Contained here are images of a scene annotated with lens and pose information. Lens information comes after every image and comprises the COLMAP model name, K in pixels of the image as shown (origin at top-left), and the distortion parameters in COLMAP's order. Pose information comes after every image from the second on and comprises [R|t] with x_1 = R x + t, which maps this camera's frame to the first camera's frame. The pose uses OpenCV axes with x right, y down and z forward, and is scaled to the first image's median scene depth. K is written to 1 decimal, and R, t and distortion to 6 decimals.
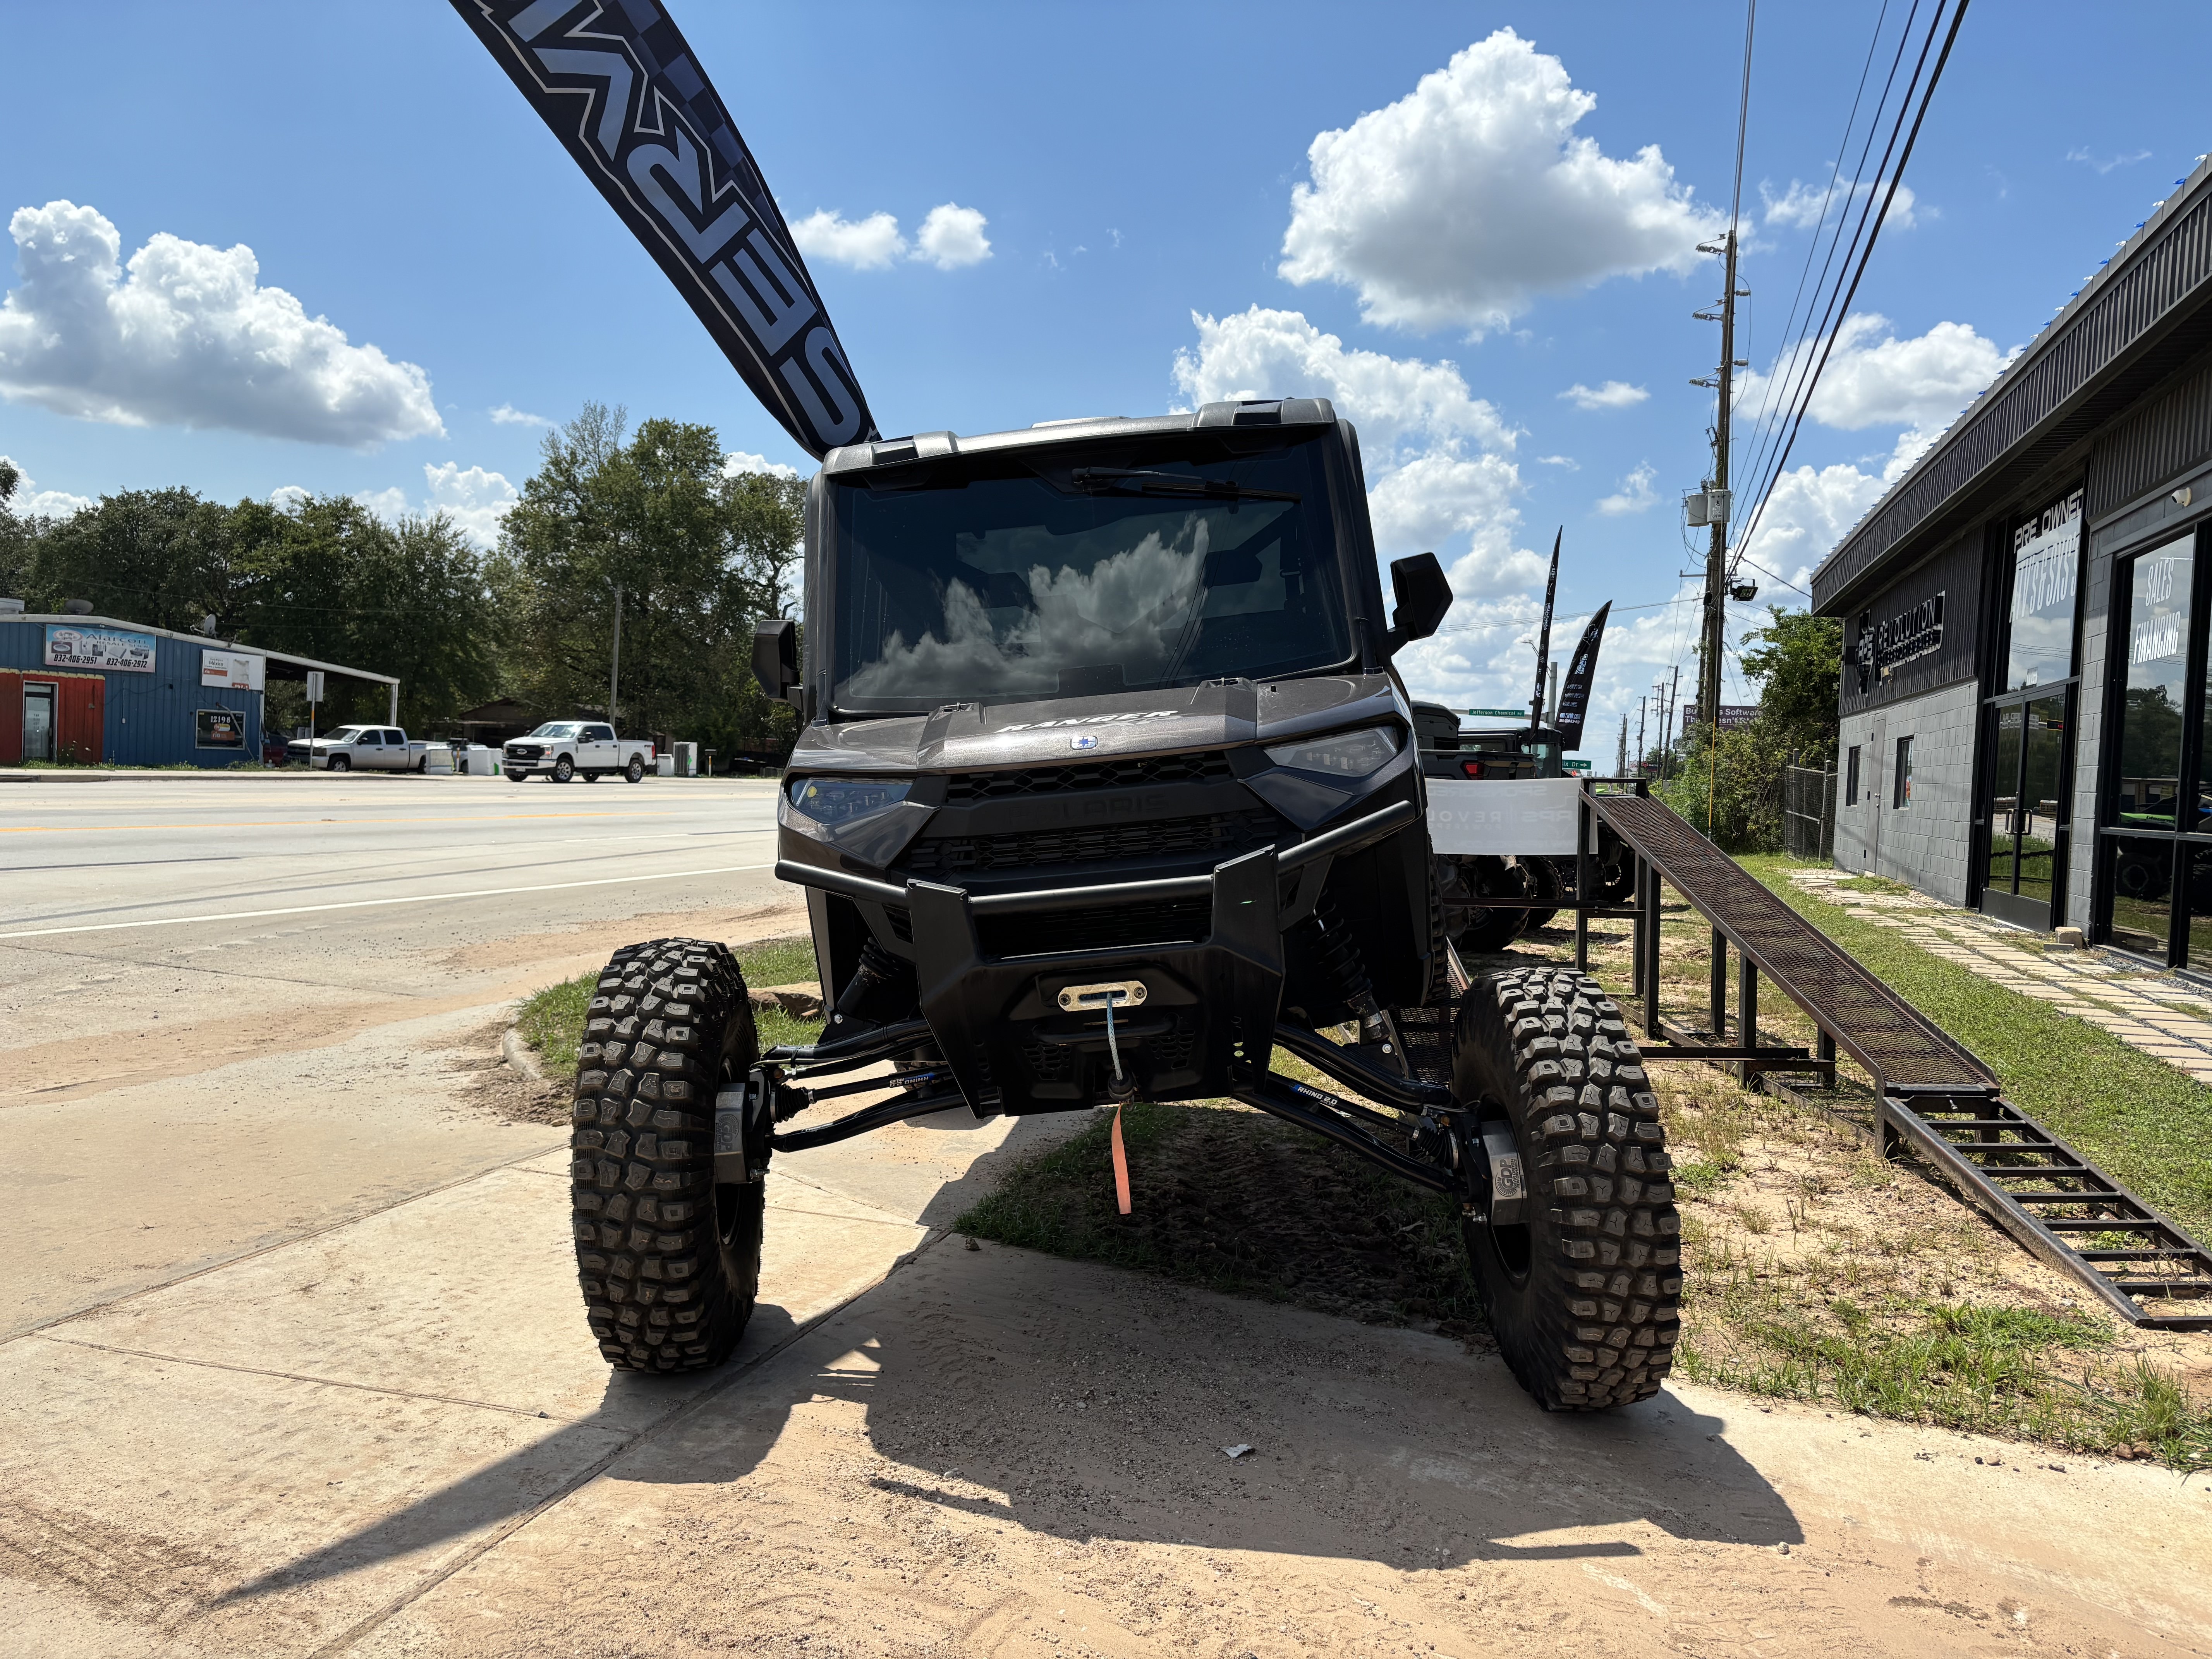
lens RADIAL K [[1668.1, 0, 1157.7], [0, 1668.1, 847.4], [0, 0, 1]] dist [0.039241, -0.027634]
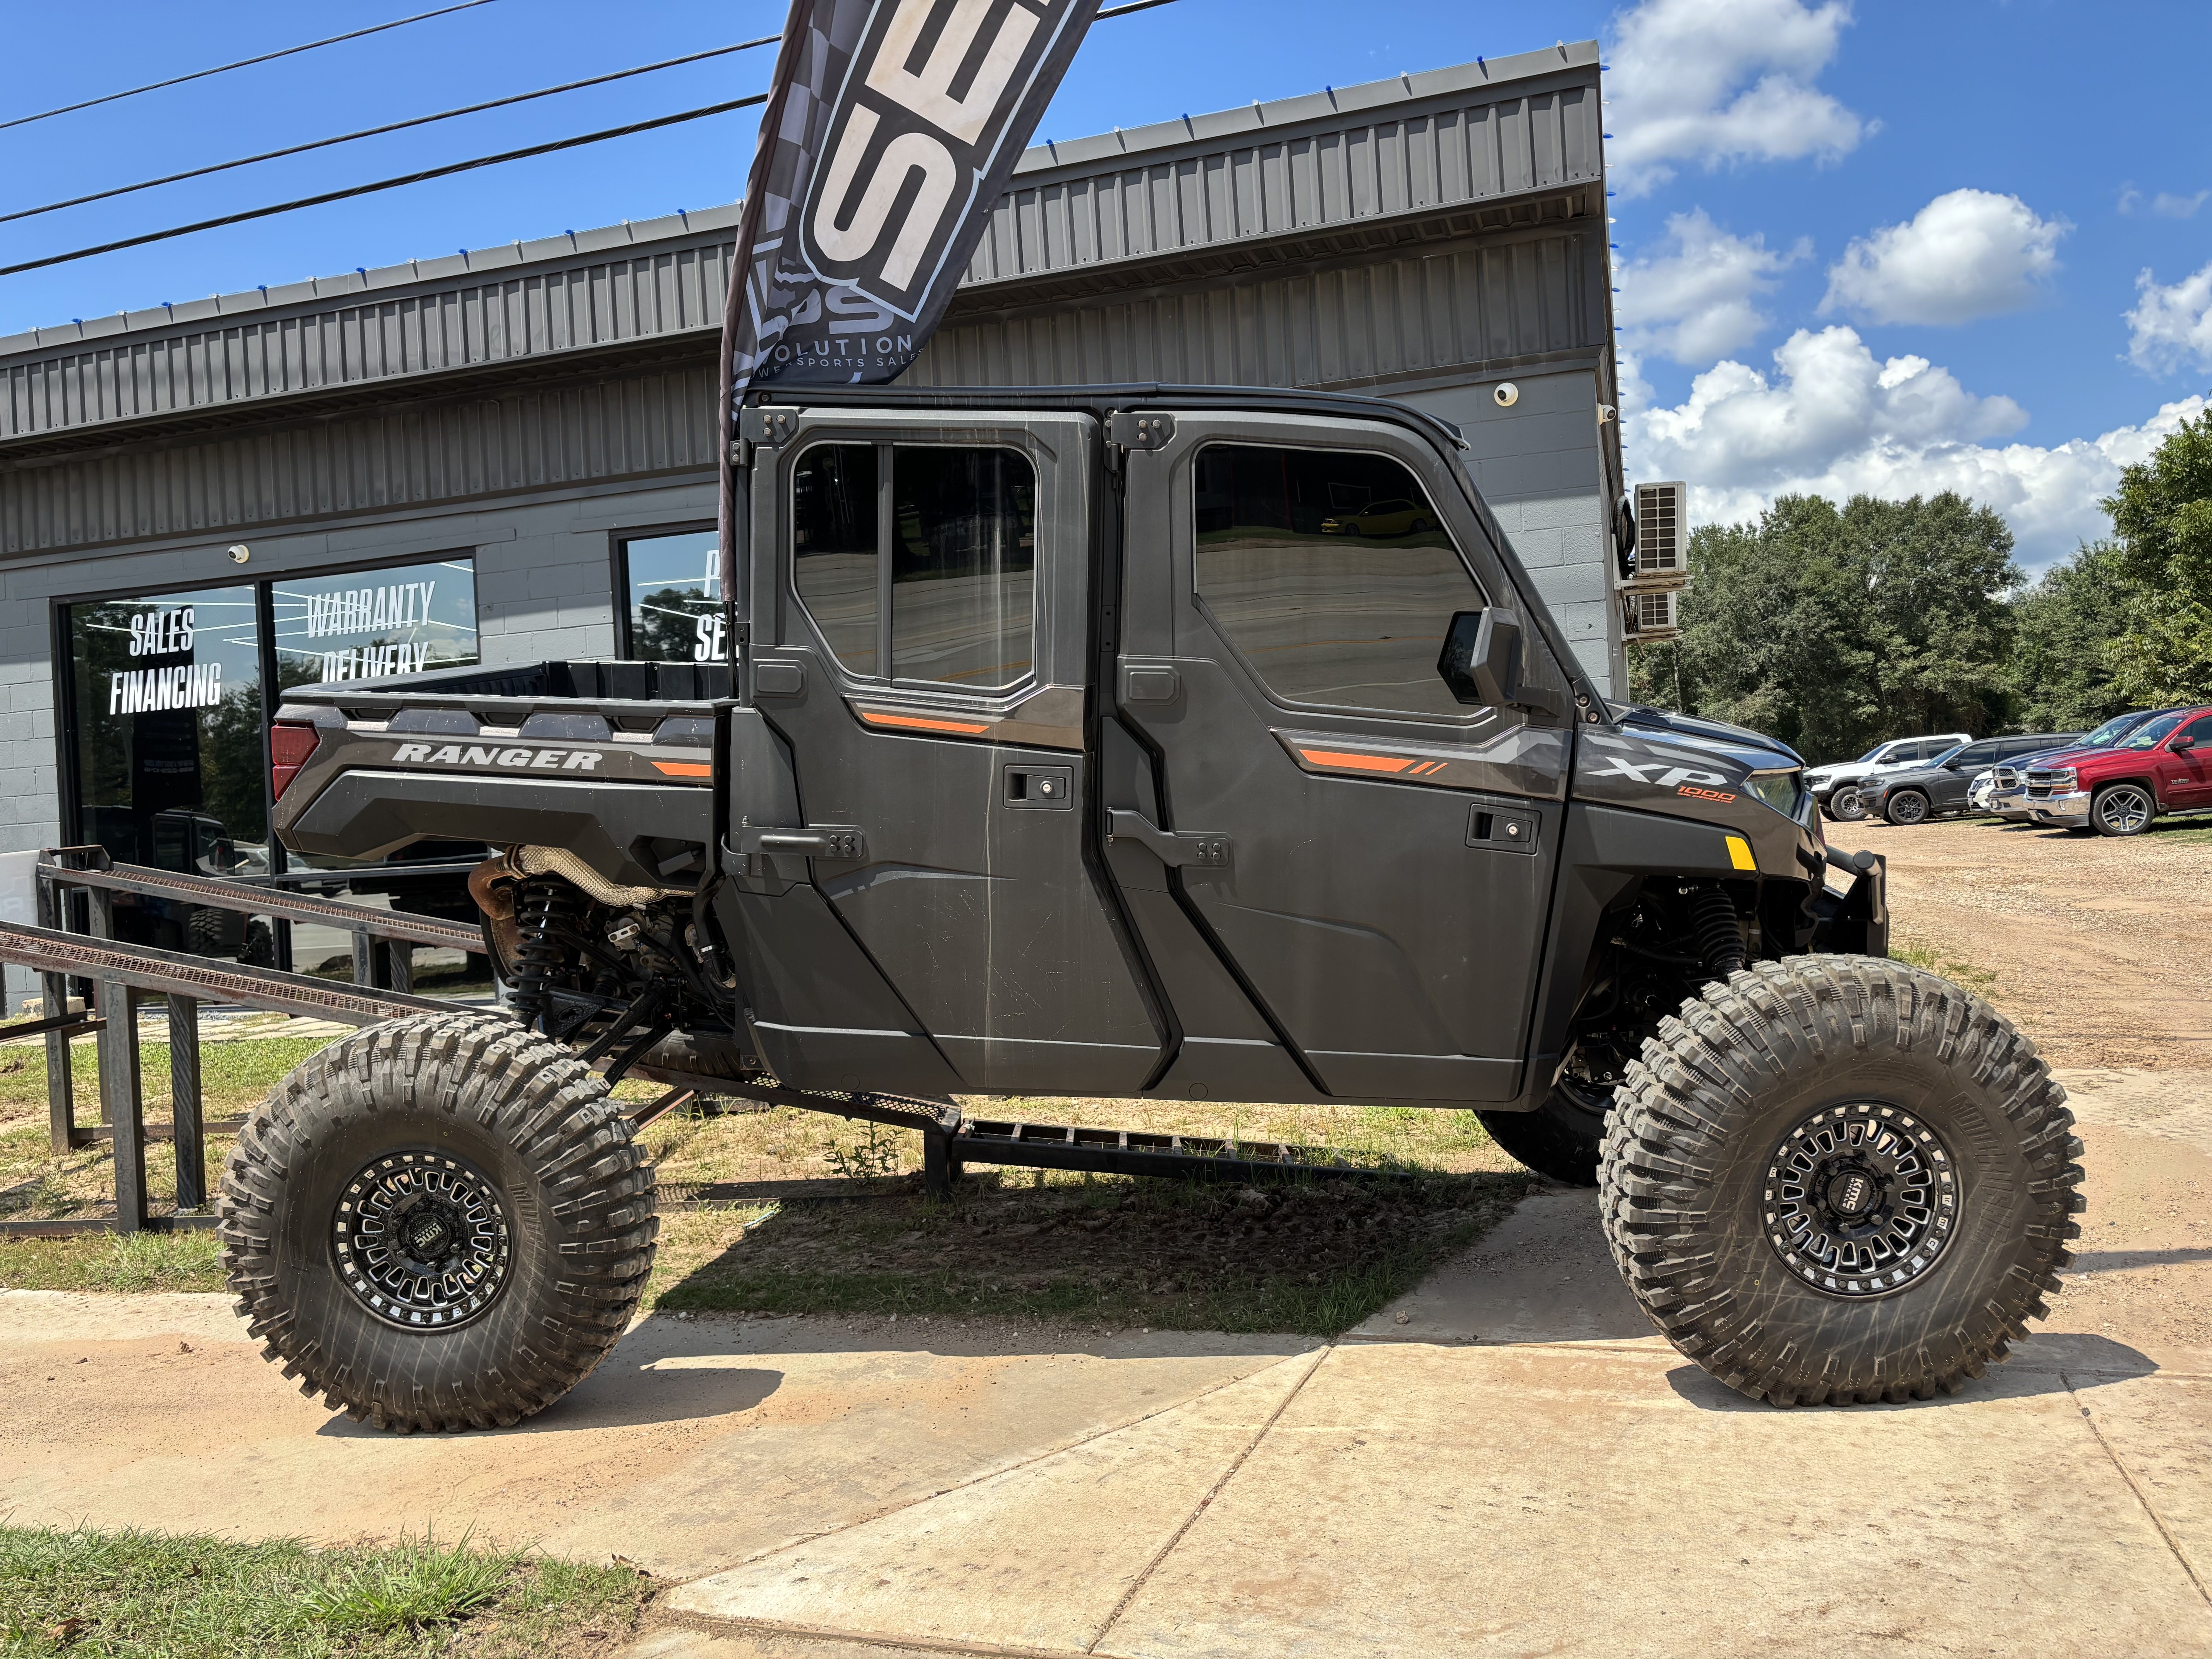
lens RADIAL K [[1668.1, 0, 1100.6], [0, 1668.1, 842.0], [0, 0, 1]] dist [0.039241, -0.027634]
pose [[0.037305, -0.061991, 0.997379, -0.068775], [0.106791, 0.992606, 0.057700, -0.005803], [-0.993581, 0.104358, 0.043650, 0.075838]]
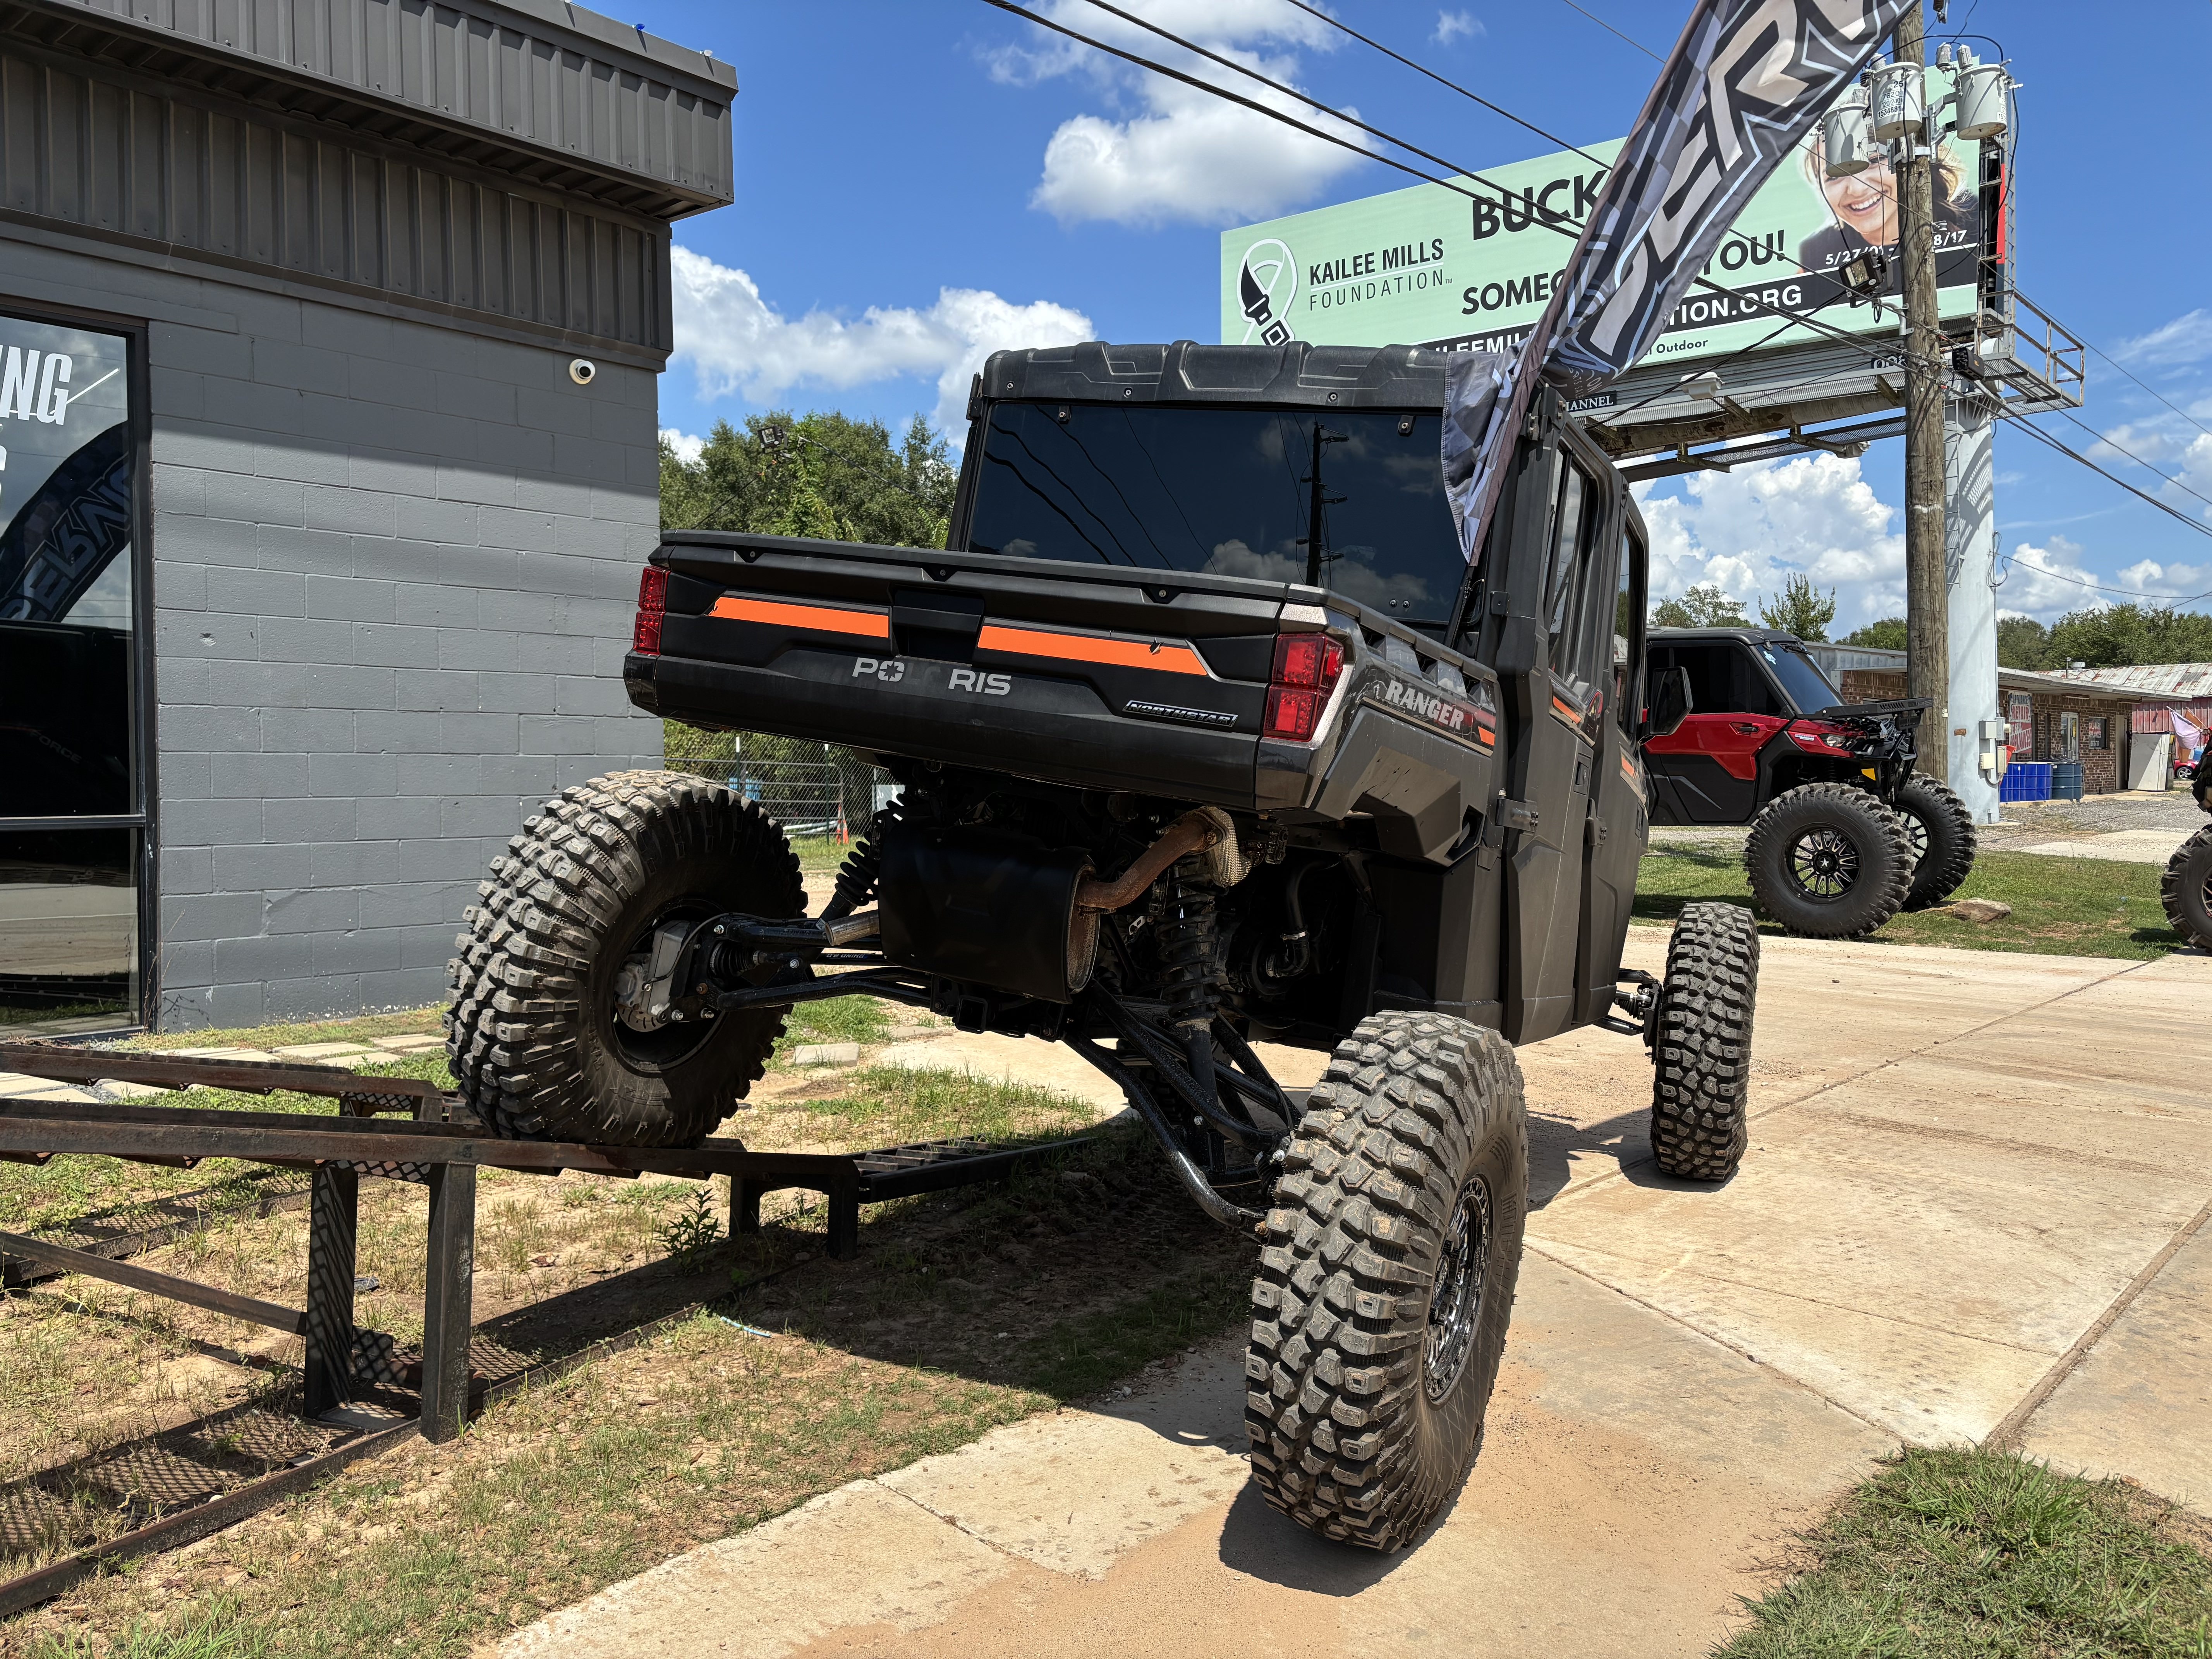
lens RADIAL K [[1668.1, 0, 1123.7], [0, 1668.1, 818.2], [0, 0, 1]] dist [0.039241, -0.027634]
pose [[-0.899608, -0.053940, 0.433354, -0.025834], [-0.014830, 0.995544, 0.093129, -0.008761], [-0.436446, 0.077353, -0.896399, 0.146081]]
